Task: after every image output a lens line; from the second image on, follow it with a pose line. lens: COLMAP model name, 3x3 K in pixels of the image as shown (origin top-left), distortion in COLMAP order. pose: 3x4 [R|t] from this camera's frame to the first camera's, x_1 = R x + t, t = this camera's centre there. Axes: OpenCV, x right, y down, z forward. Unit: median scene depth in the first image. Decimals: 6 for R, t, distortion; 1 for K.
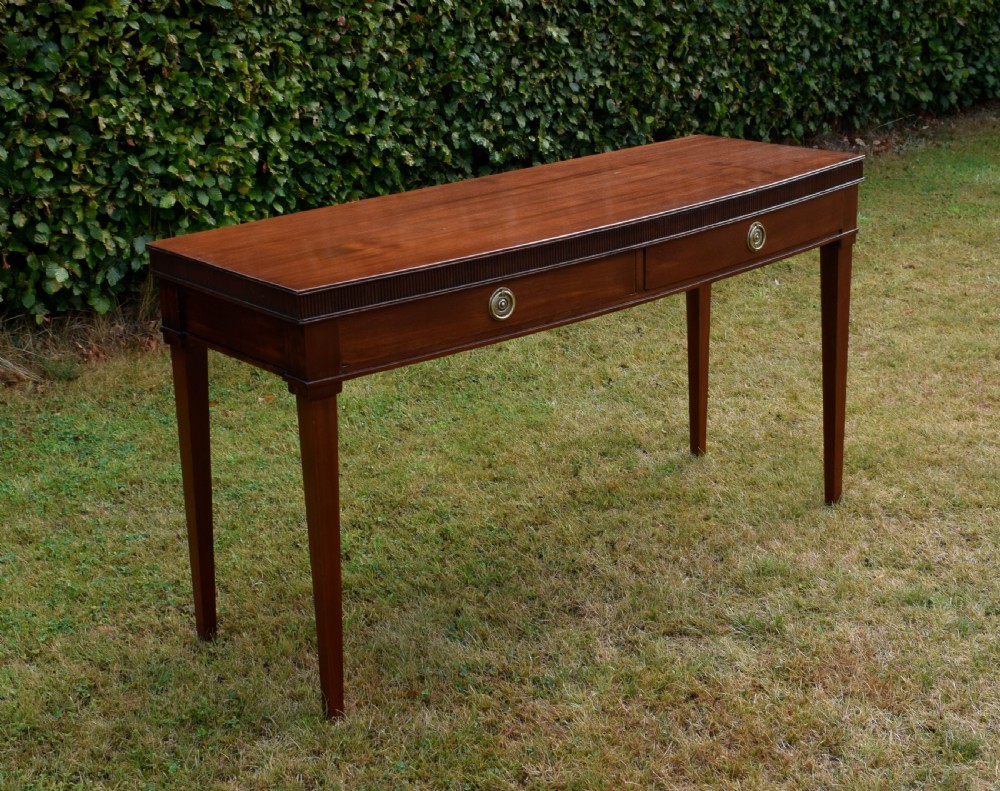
lens RADIAL K [[1685.2, 0, 505.5], [0, 1685.2, 313.0], [0, 0, 1]] dist [-0.011311, -0.075760]
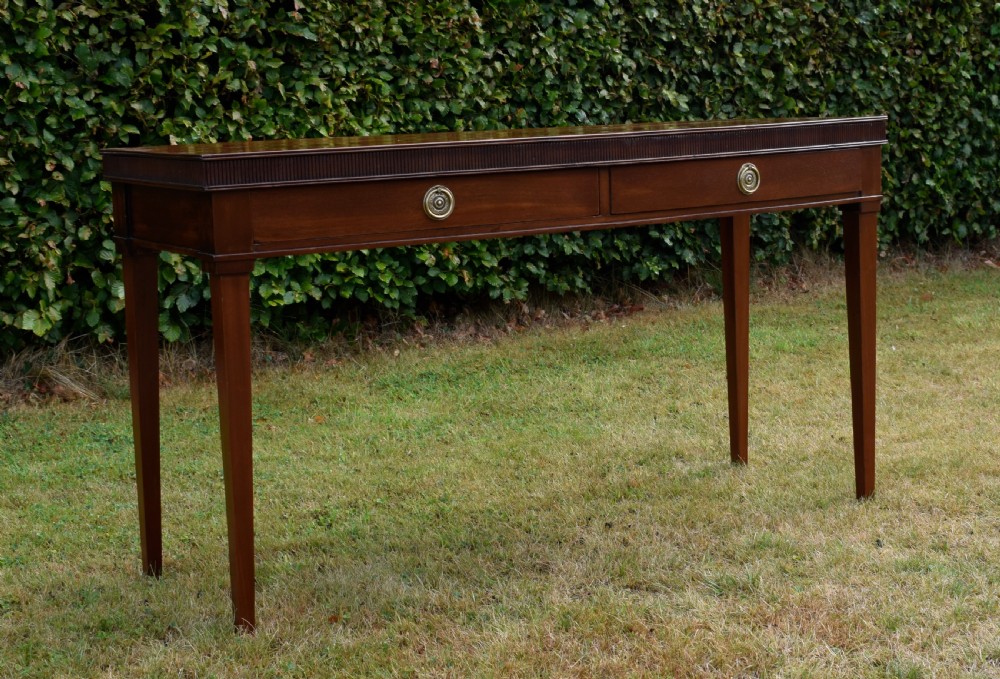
lens RADIAL K [[1762.9, 0, 568.5], [0, 1762.9, 289.7], [0, 0, 1]] dist [-0.028412, 0.029081]
pose [[0.991666, 0.014768, -0.127984, 0.110802], [-0.033990, 0.988202, -0.149335, 0.105711], [0.124269, 0.152441, 0.980469, 0.015063]]
